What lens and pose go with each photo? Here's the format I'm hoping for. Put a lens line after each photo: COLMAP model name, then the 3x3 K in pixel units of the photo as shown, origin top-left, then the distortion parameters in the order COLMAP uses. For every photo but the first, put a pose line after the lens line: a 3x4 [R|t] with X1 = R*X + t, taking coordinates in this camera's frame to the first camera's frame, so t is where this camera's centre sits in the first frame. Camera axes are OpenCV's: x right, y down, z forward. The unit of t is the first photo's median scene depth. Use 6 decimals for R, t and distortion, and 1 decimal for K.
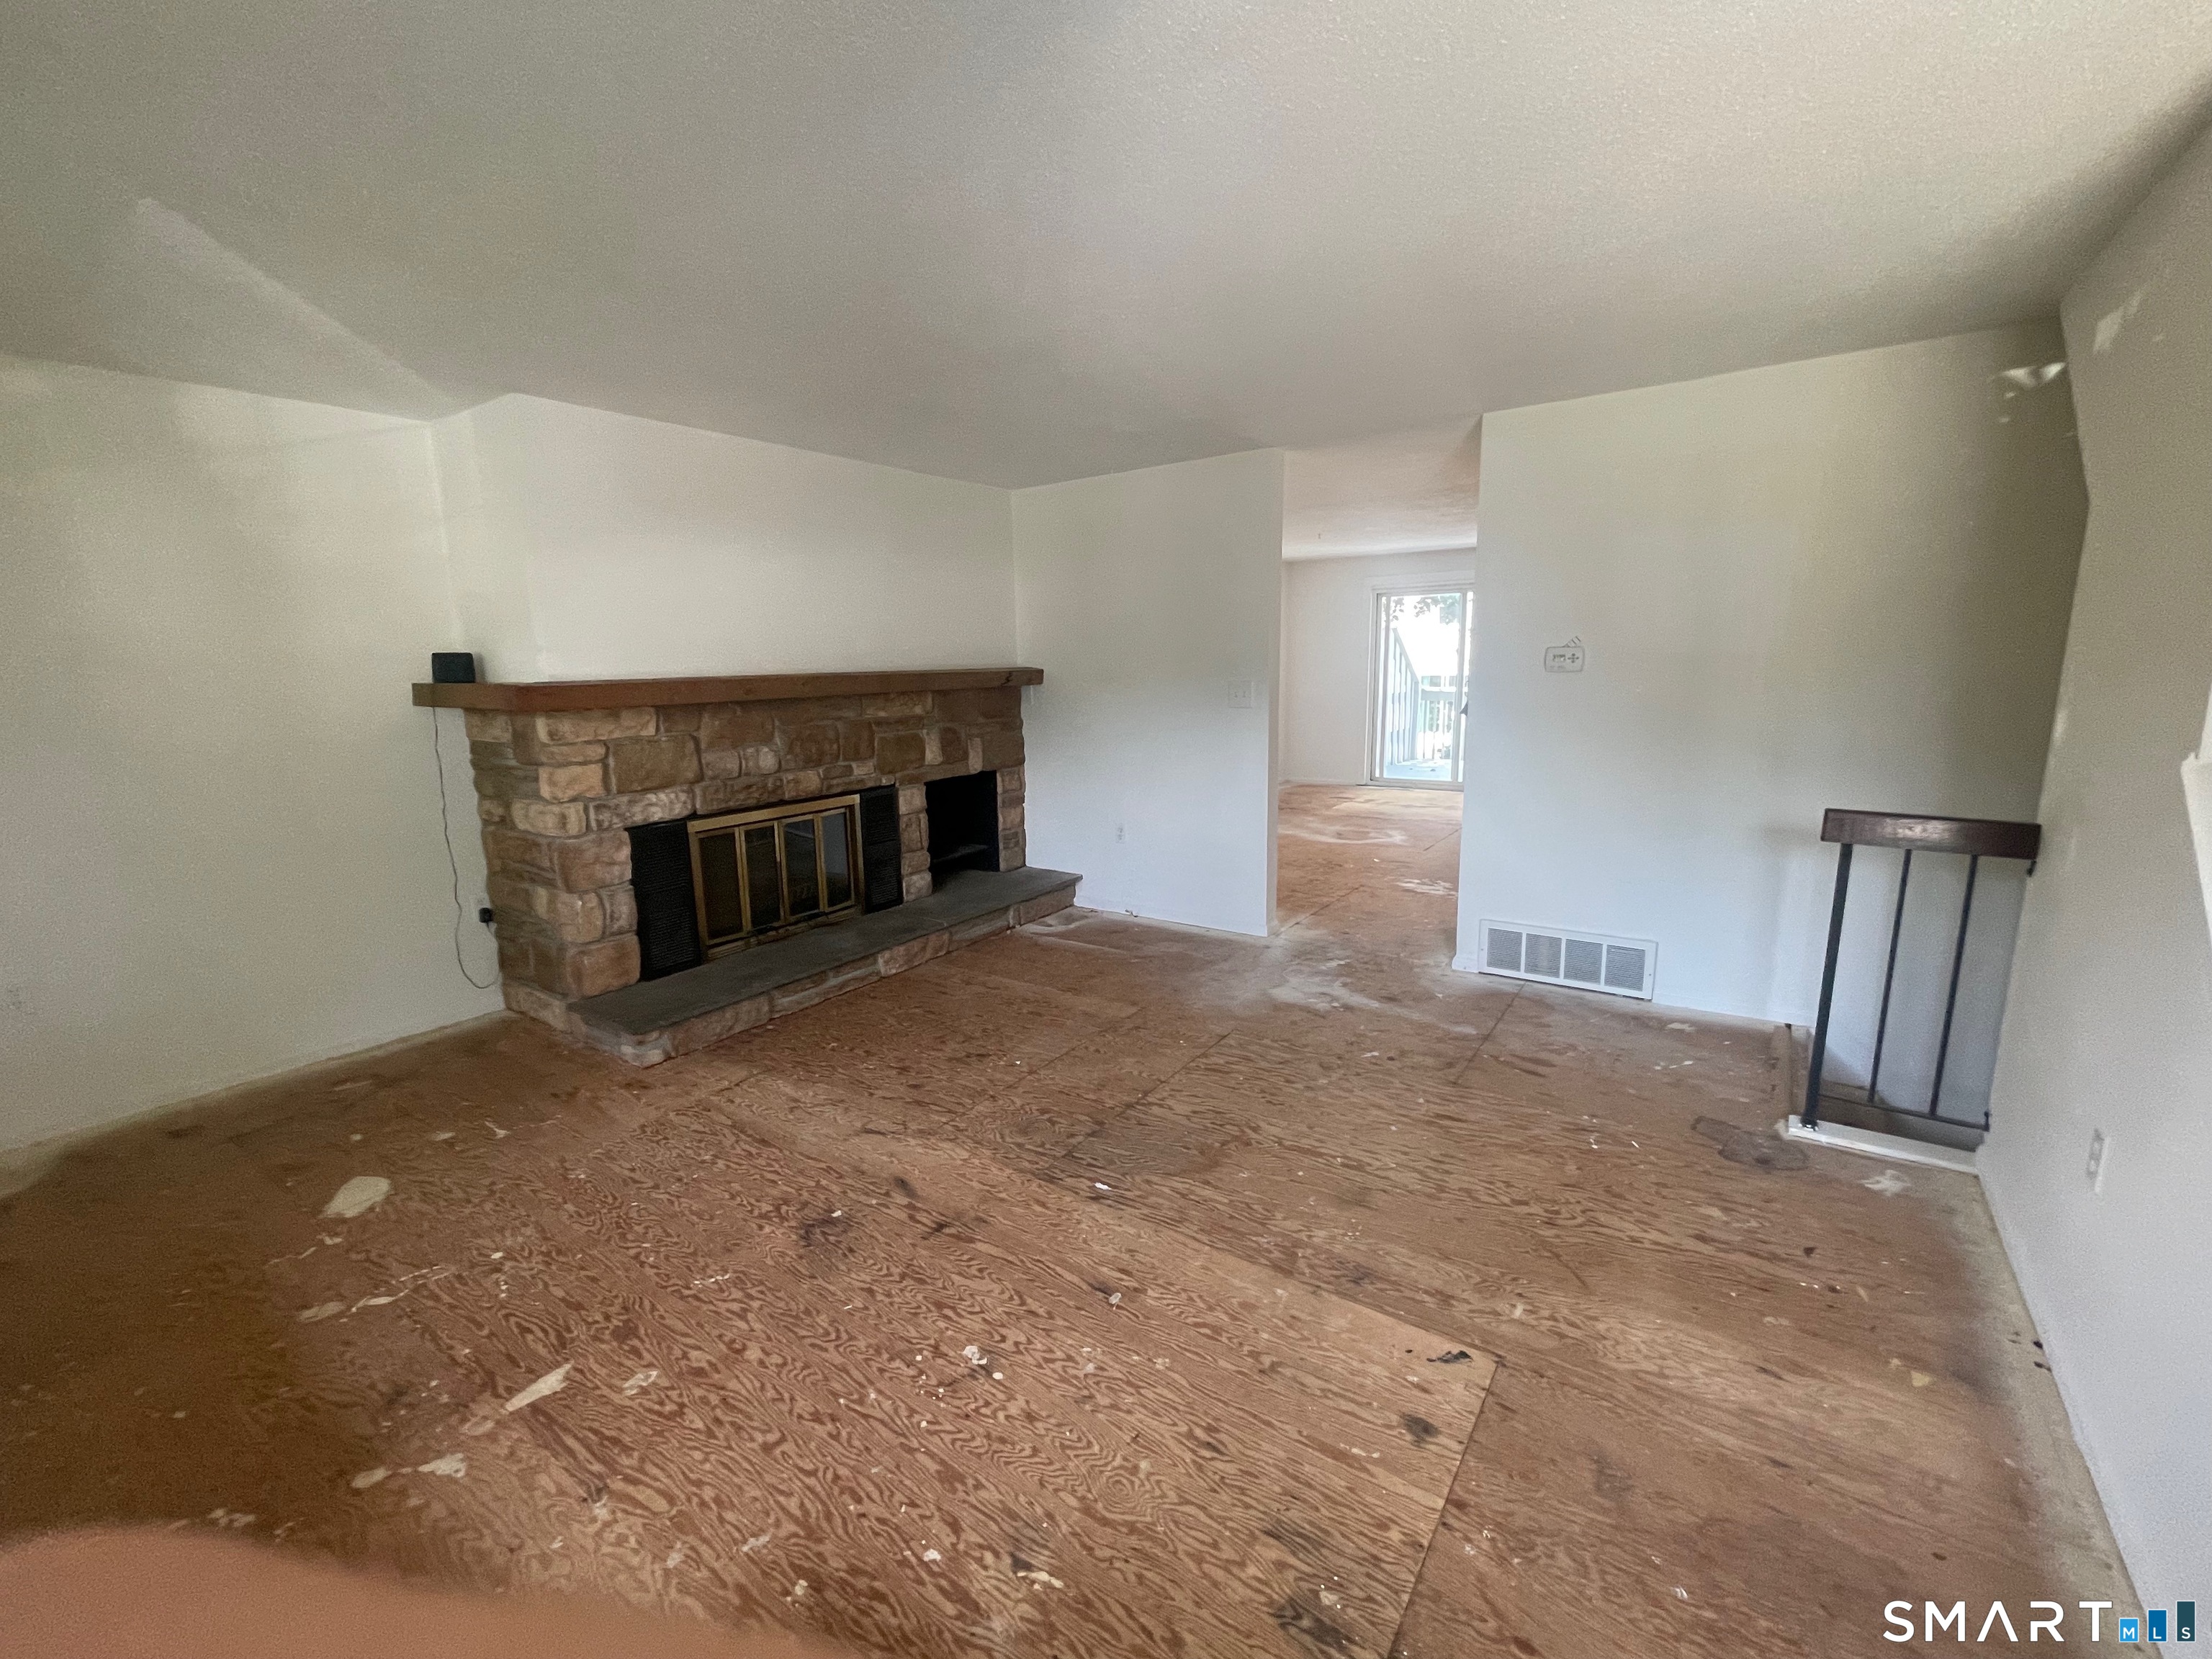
lens RADIAL K [[930.3, 0, 1075.8], [0, 930.3, 829.4], [0, 0, 1]] dist [-0.001066, -0.001042]
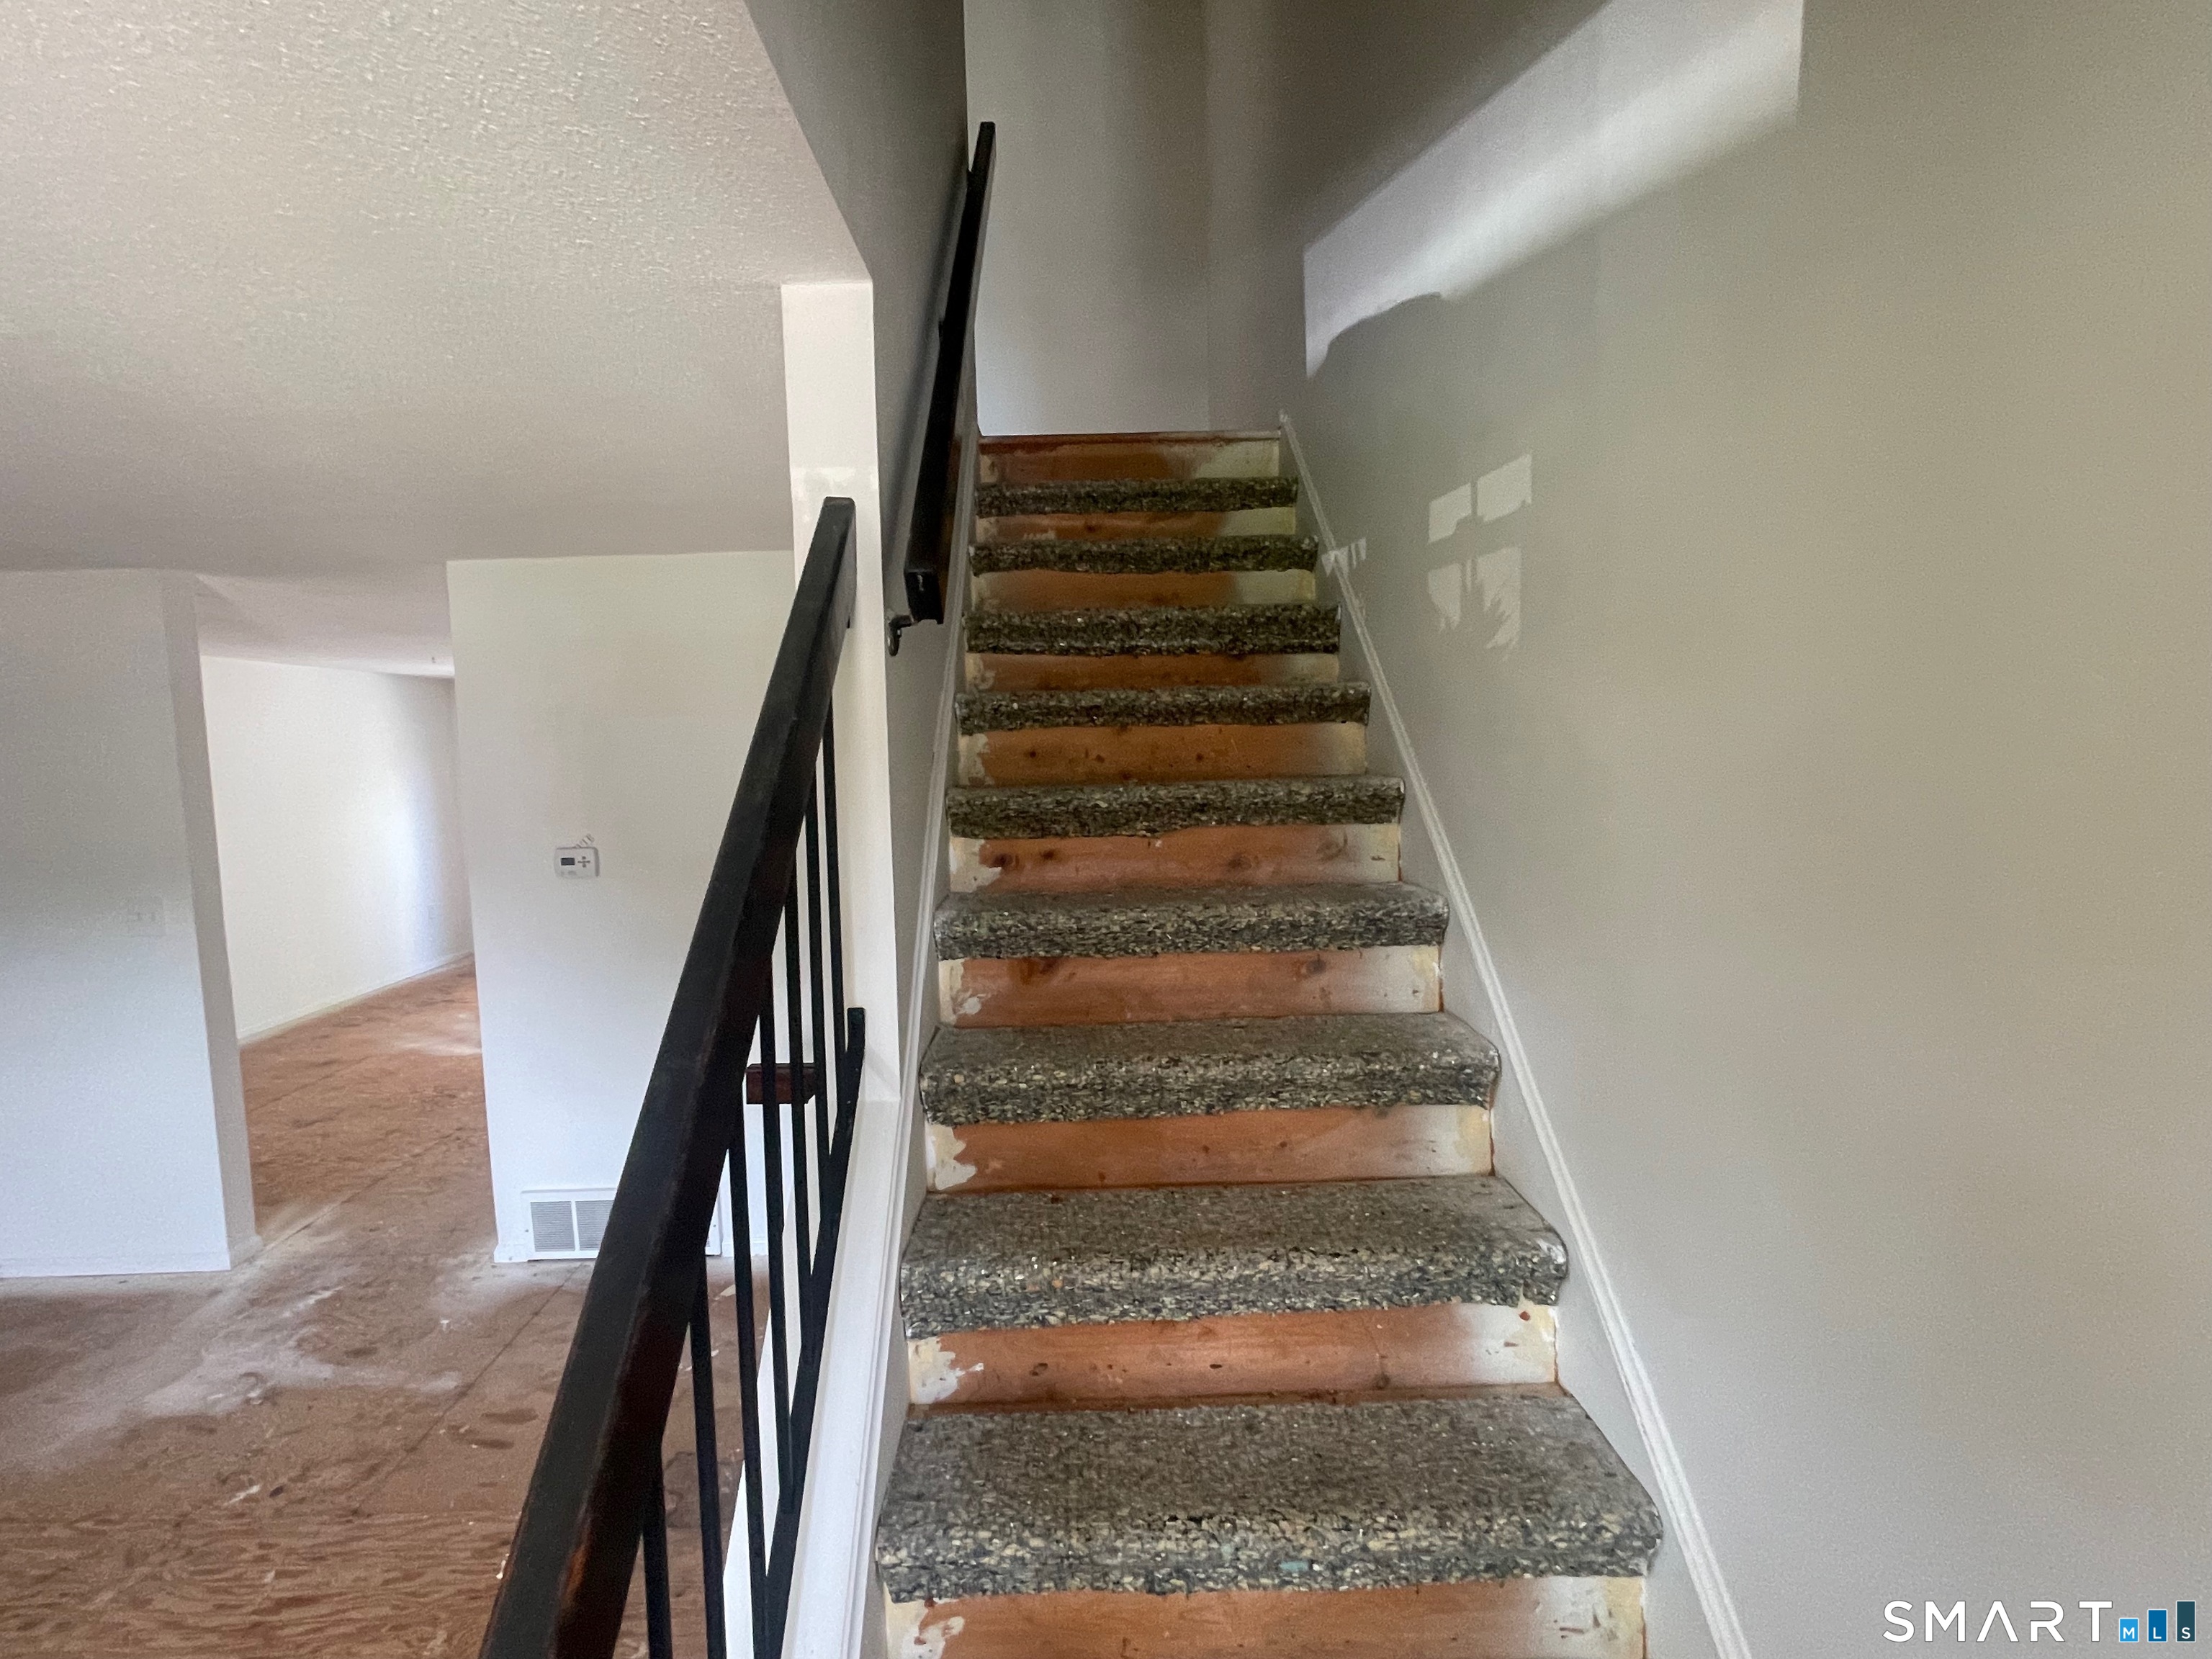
lens RADIAL K [[1035.6, 0, 1097.7], [0, 1035.6, 824.1], [0, 0, 1]] dist [0.003913, 0.001043]
pose [[0.791115, -0.046713, 0.609882, 0.313673], [0.116161, 0.990408, -0.074821, -0.089170], [-0.600537, 0.130036, 0.788953, -0.008786]]
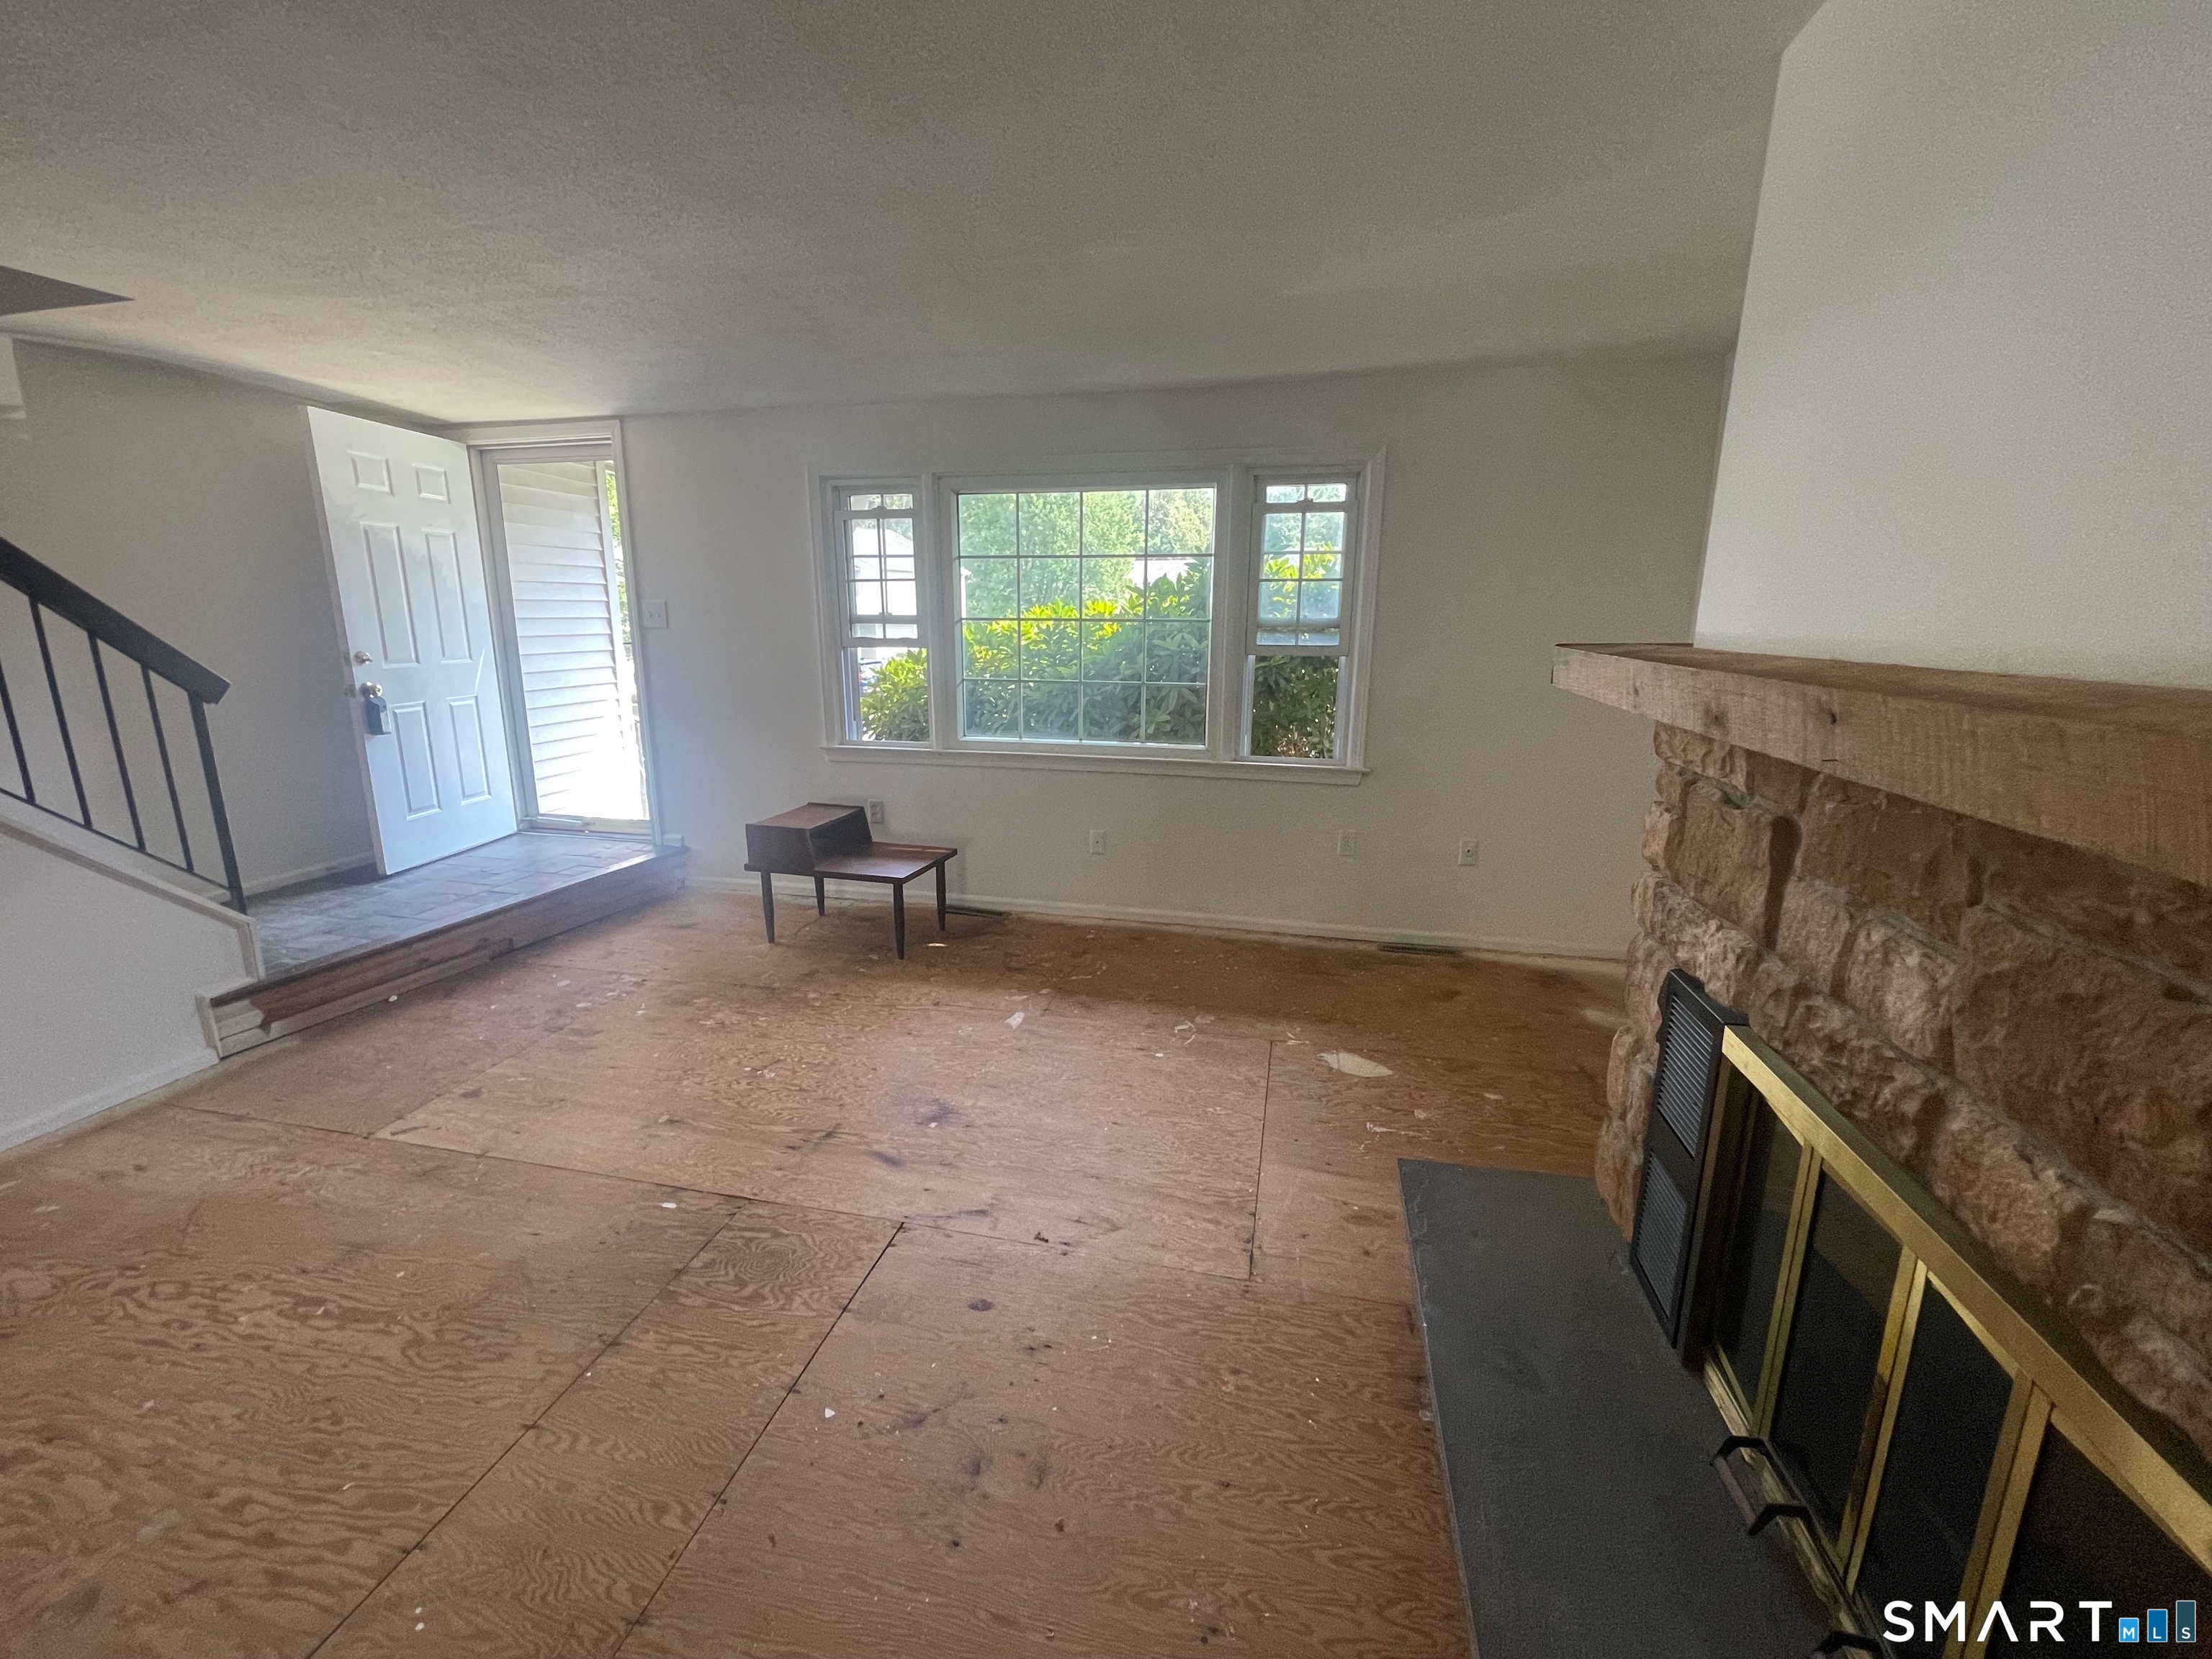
lens RADIAL K [[930.3, 0, 1094.6], [0, 930.3, 828.6], [0, 0, 1]] dist [-0.001066, -0.001042]
pose [[-0.917302, 0.110816, -0.382462, -0.030965], [-0.050628, 0.920241, 0.388062, -0.219027], [0.394961, 0.375334, -0.838529, 1.171806]]
